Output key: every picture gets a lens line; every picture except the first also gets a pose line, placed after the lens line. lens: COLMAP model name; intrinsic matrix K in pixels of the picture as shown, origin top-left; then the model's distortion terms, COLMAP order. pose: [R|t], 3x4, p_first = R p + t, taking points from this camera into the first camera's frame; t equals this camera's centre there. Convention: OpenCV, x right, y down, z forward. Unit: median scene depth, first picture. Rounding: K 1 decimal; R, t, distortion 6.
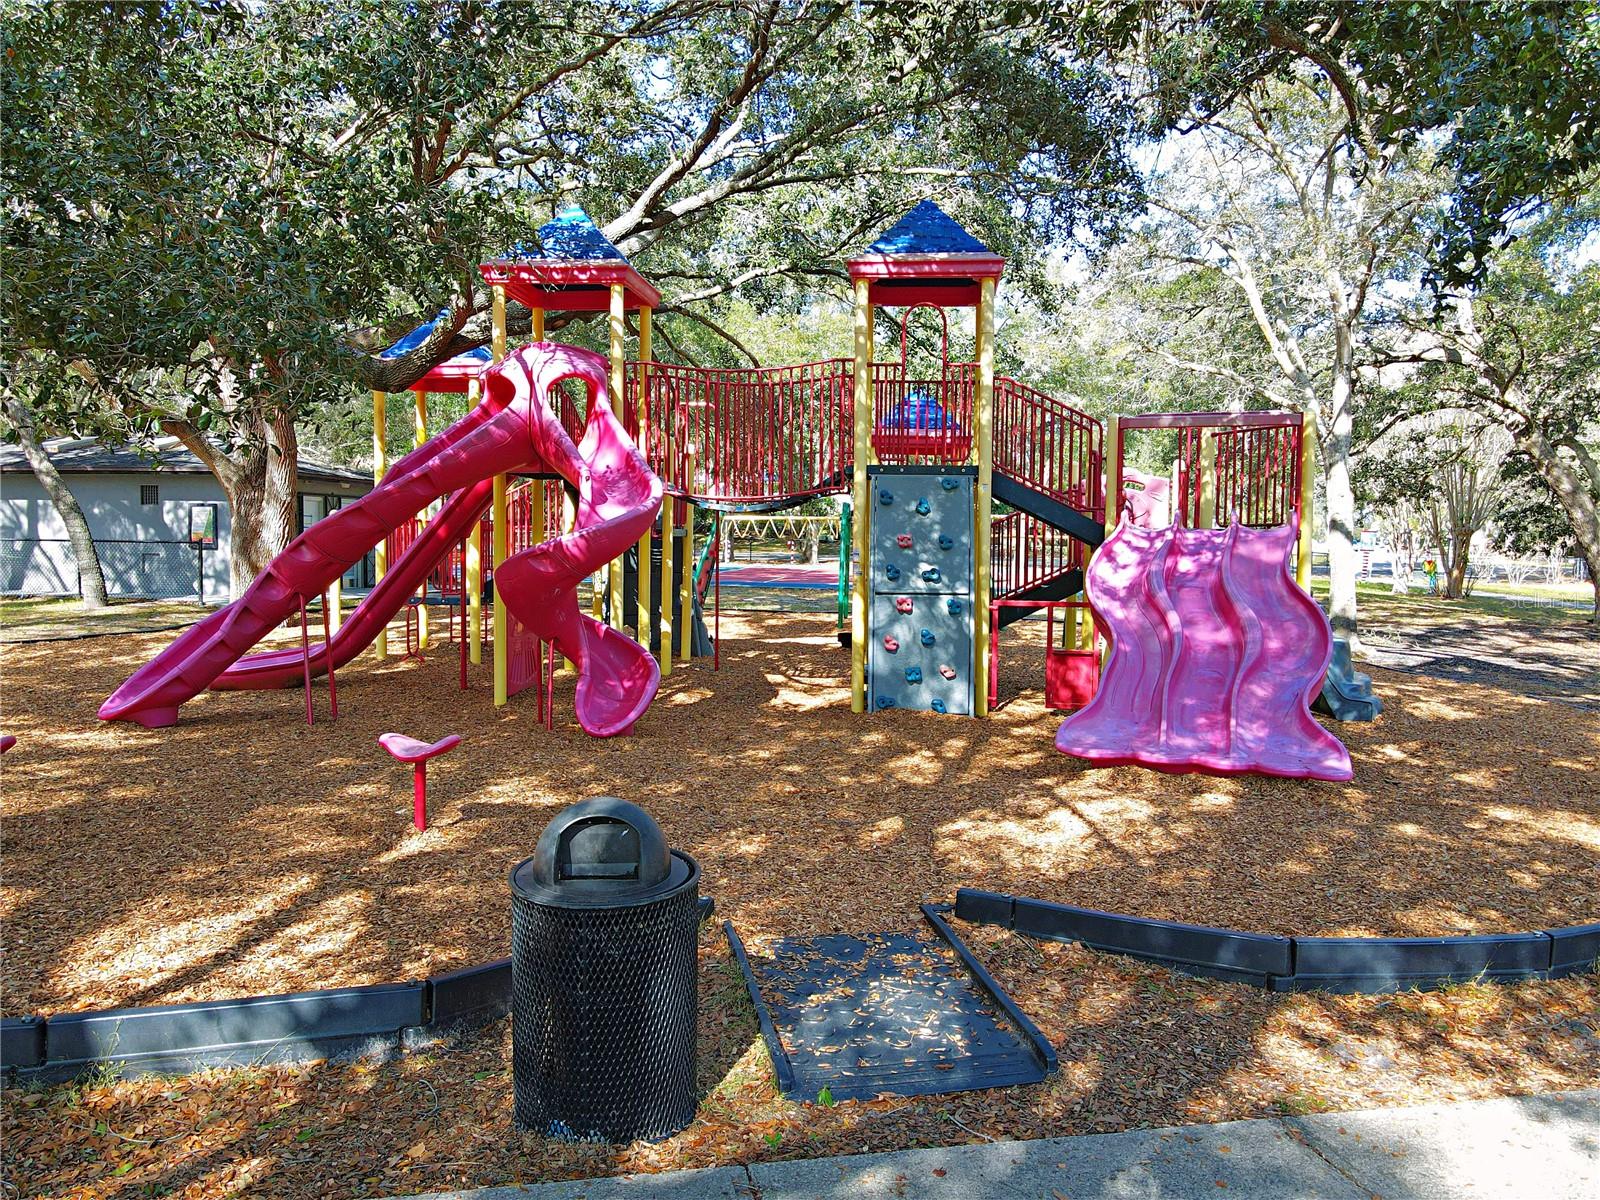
lens RADIAL K [[1126.7, 0, 800.2], [0, 1126.7, 598.8], [0, 0, 1]] dist [0.002888, 0.002010]
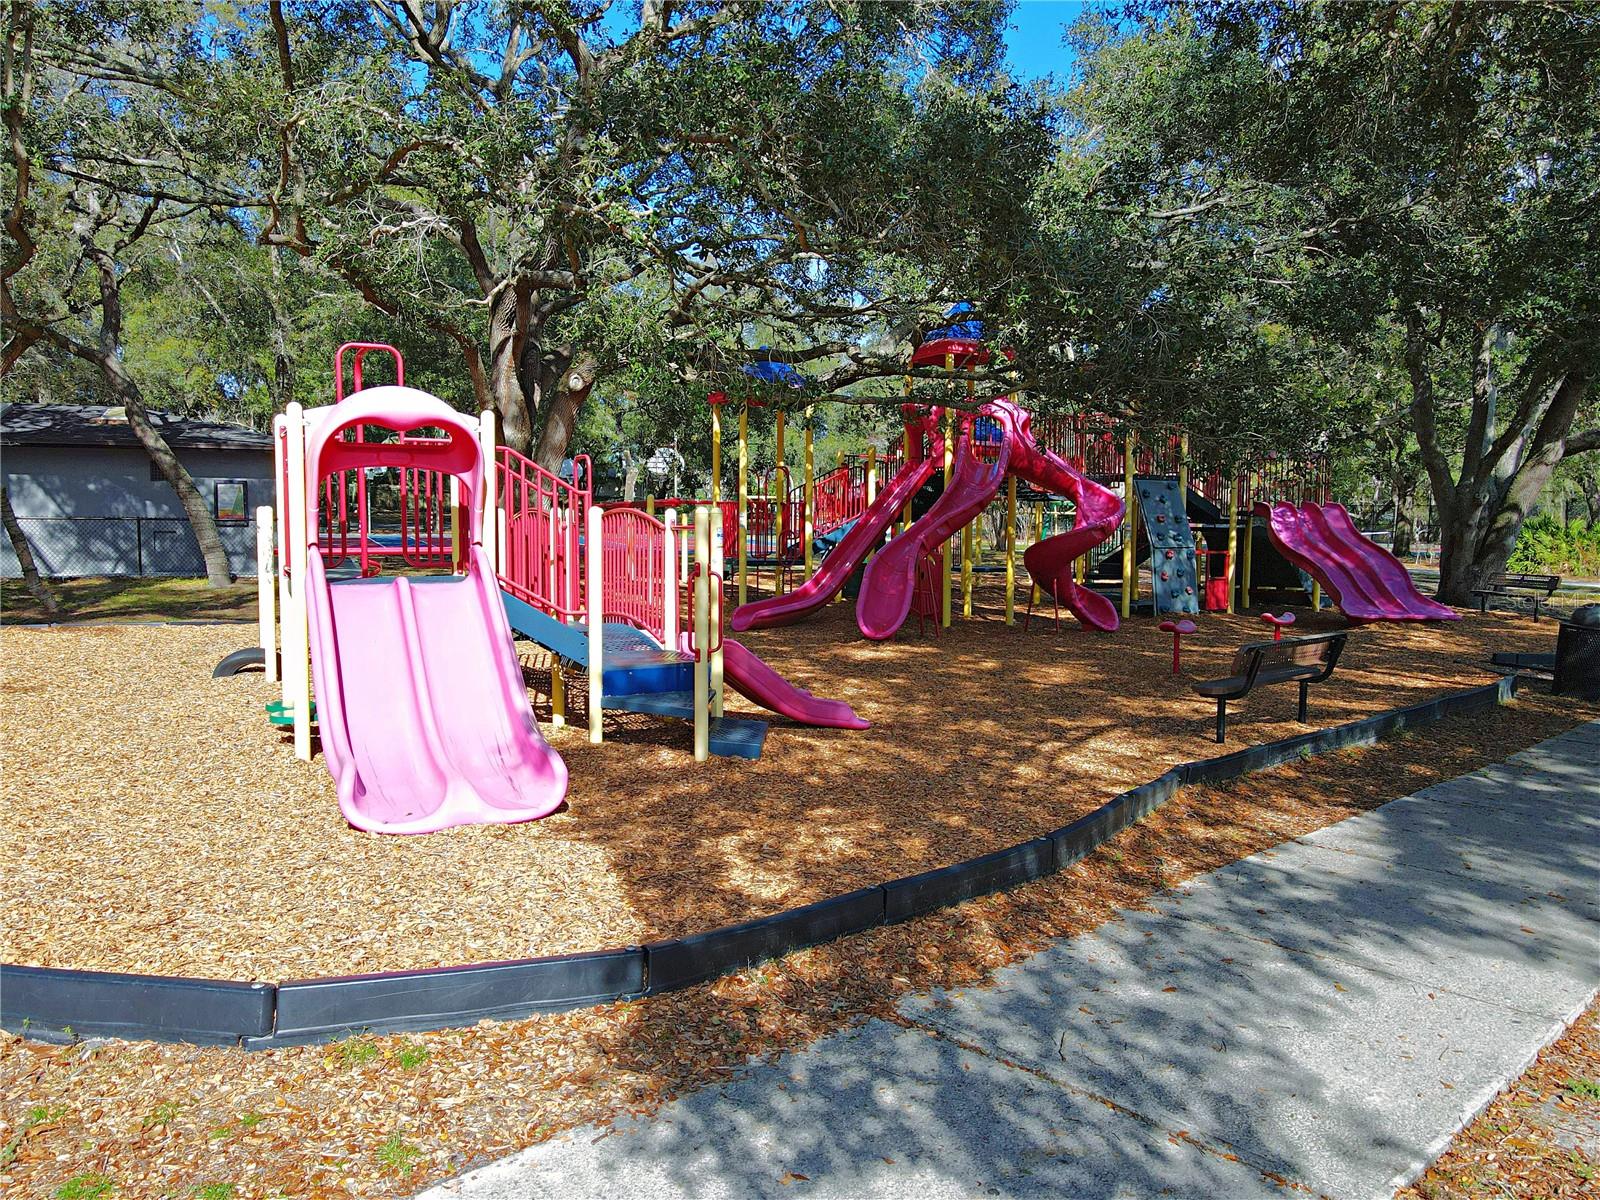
lens RADIAL K [[1126.7, 0, 798.9], [0, 1126.7, 600.8], [0, 0, 1]] dist [0.002888, 0.002010]
pose [[0.874493, -0.041774, 0.483236, -0.574871], [0.027164, 0.998939, 0.037197, -0.001347], [-0.484277, -0.019402, 0.874700, -0.123660]]
